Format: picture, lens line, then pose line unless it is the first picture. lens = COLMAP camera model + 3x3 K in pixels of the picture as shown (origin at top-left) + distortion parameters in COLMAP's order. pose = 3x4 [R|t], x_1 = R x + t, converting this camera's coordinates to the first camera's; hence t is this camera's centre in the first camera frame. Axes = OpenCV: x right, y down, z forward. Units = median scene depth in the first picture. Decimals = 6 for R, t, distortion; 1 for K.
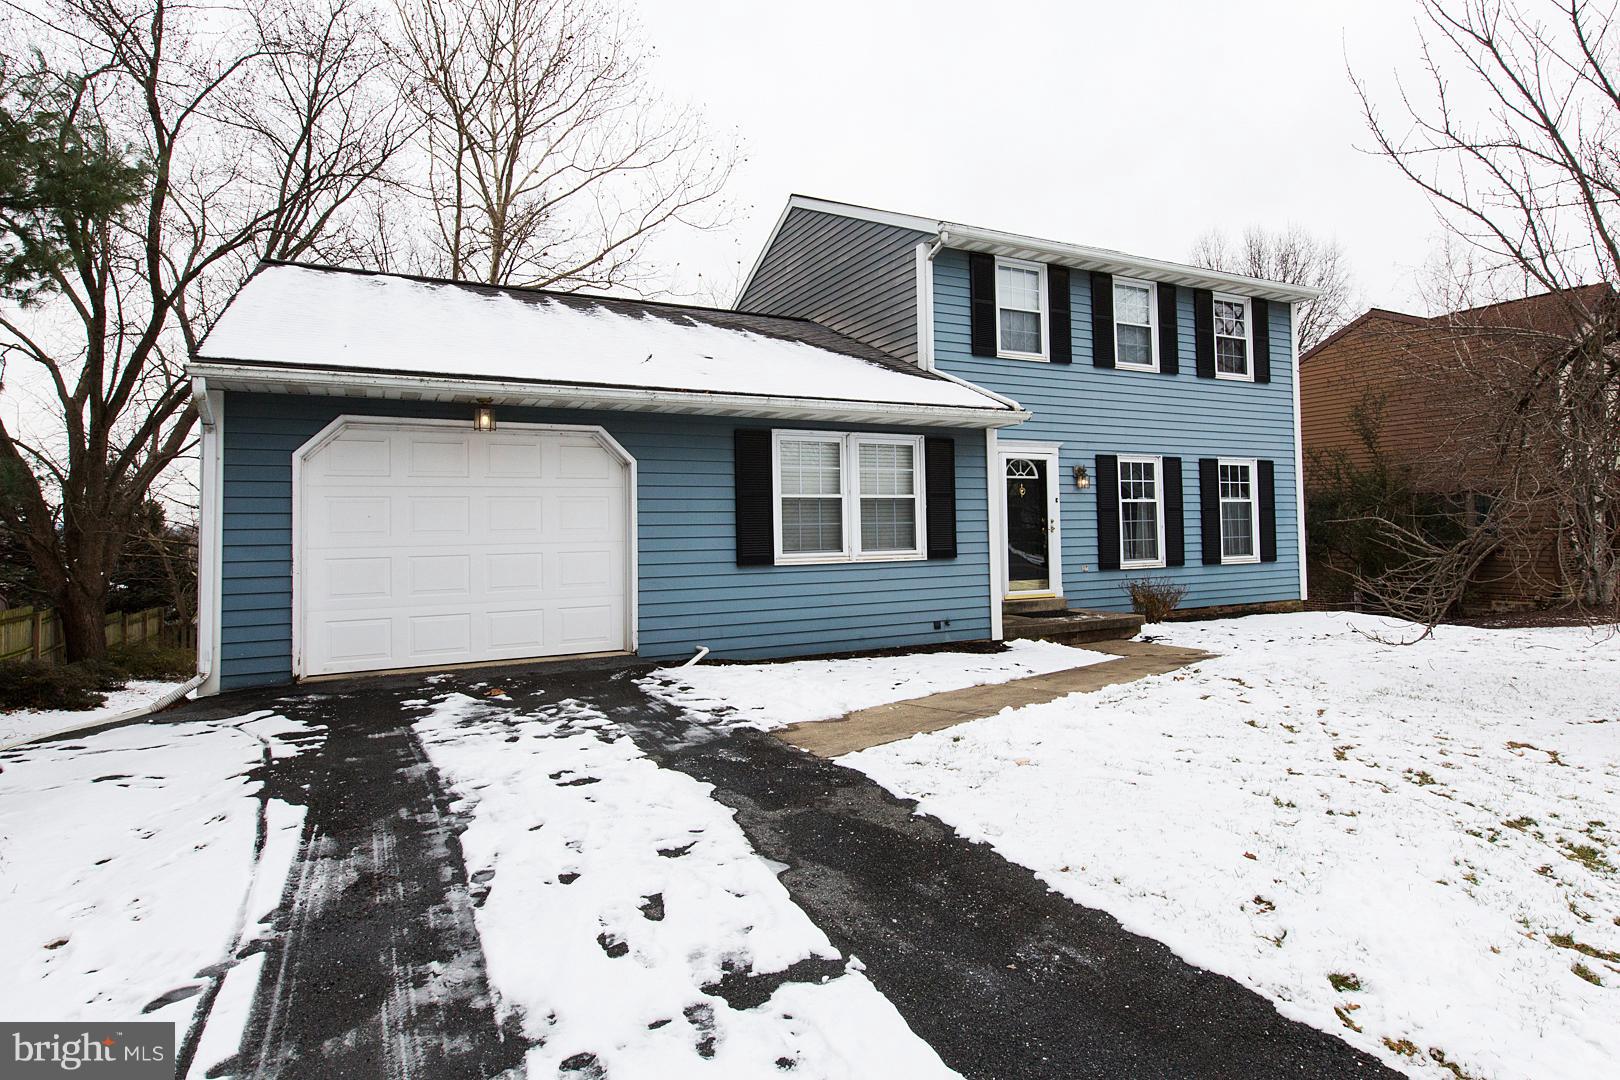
lens RADIAL K [[805.8, 0, 806.1], [0, 805.8, 504.3], [0, 0, 1]] dist [0.000701, -0.001741]
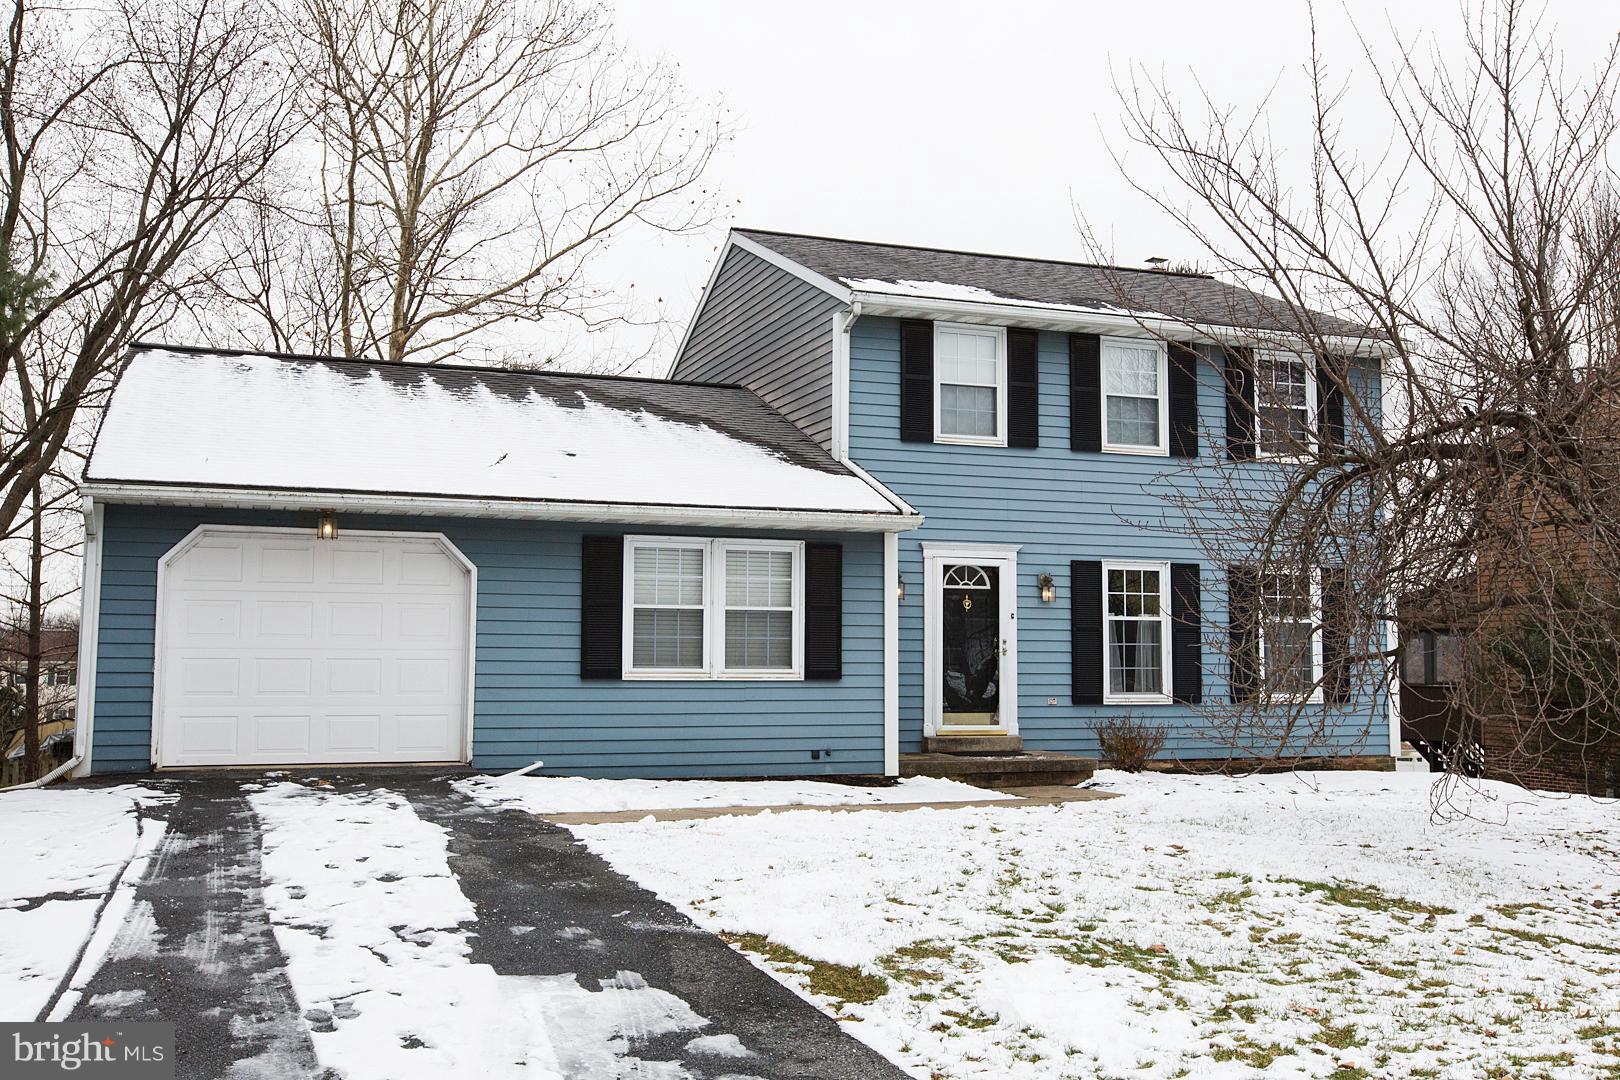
lens RADIAL K [[1591.3, 0, 810.1], [0, 1591.3, 536.6], [0, 0, 1]] dist [-0.008622, 0.000000]
pose [[0.987626, 0.011840, -0.156381, 0.403156], [-0.018925, 0.998857, -0.043891, -0.012050], [0.155682, 0.046307, 0.986721, -0.697070]]
